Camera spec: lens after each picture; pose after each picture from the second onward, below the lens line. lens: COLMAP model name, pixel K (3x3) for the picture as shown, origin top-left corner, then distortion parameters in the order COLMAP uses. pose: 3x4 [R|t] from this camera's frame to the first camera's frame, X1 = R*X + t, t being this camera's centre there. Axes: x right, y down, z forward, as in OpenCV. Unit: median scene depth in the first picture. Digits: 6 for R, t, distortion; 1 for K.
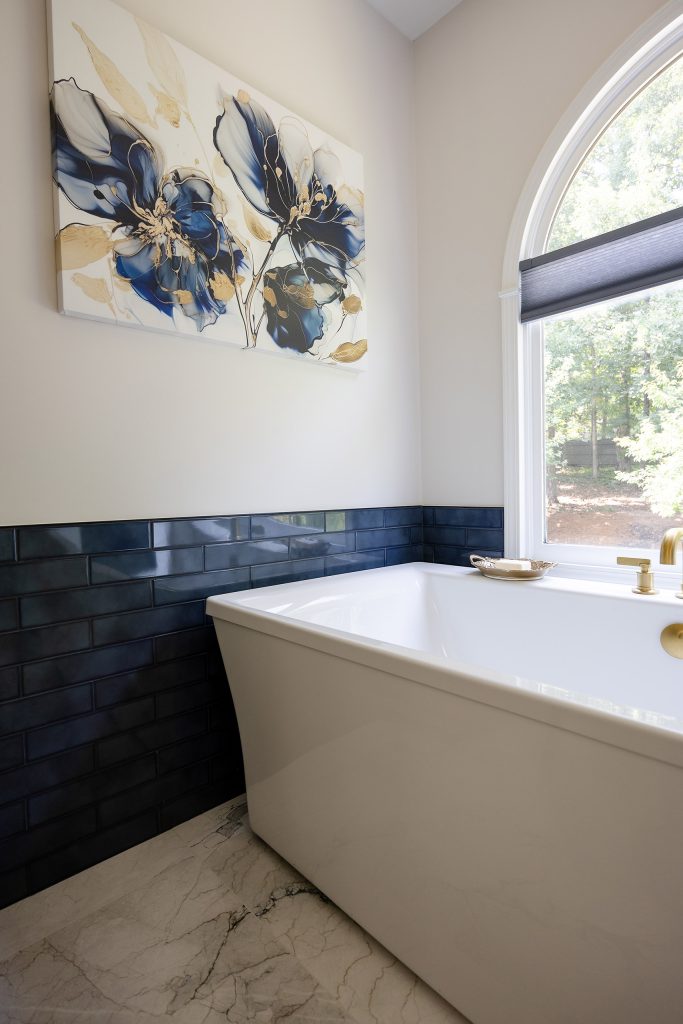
lens RADIAL K [[535.1, 0, 347.7], [0, 535.1, 508.1], [0, 0, 1]] dist [-0.023983, 0.002806]
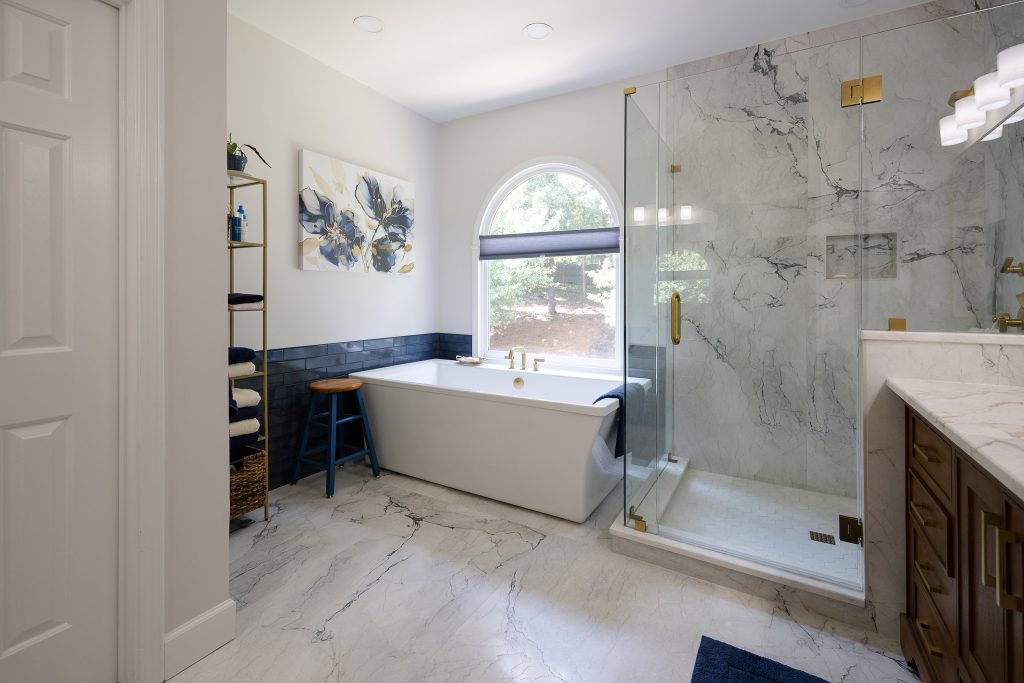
lens RADIAL K [[459.0, 0, 531.3], [0, 459.0, 296.1], [0, 0, 1]] dist [0.047874, -0.002766]
pose [[0.952096, 0.027674, 0.304544, -0.092571], [-0.016735, 0.999120, -0.038471, -0.113595], [-0.305340, 0.031532, 0.951721, -1.142624]]
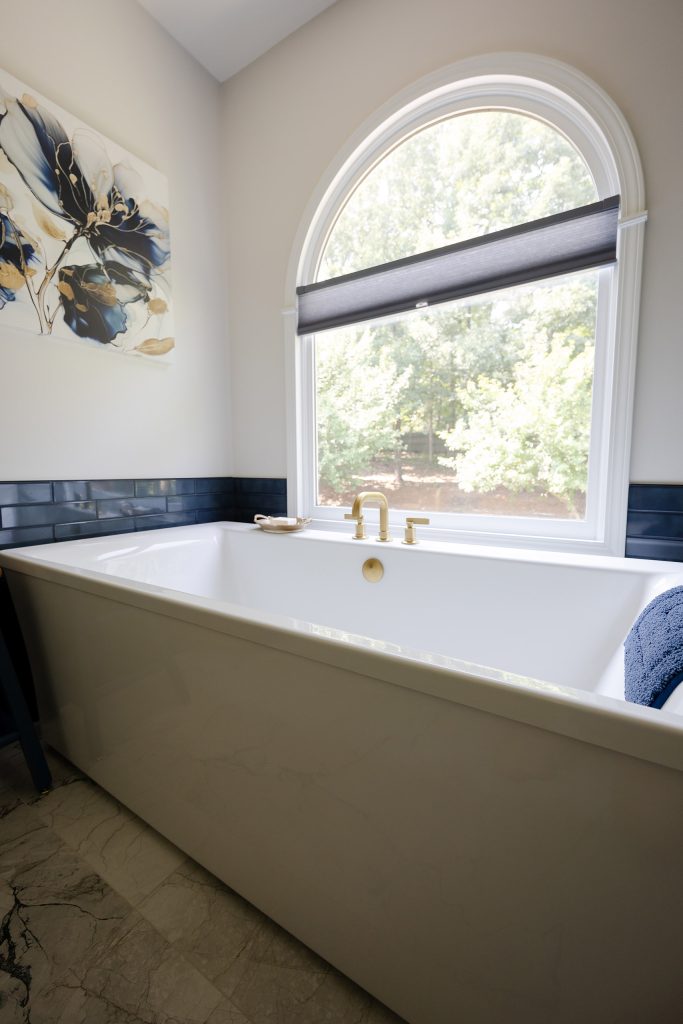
lens RADIAL K [[439.5, 0, 358.9], [0, 439.5, 506.7], [0, 0, 1]] dist [-0.004314, 0.000937]
pose [[0.963755, 0.000254, 0.266789, 0.194955], [-0.014449, 0.998582, 0.051245, 0.011065], [-0.266398, -0.053242, 0.962391, -0.097696]]
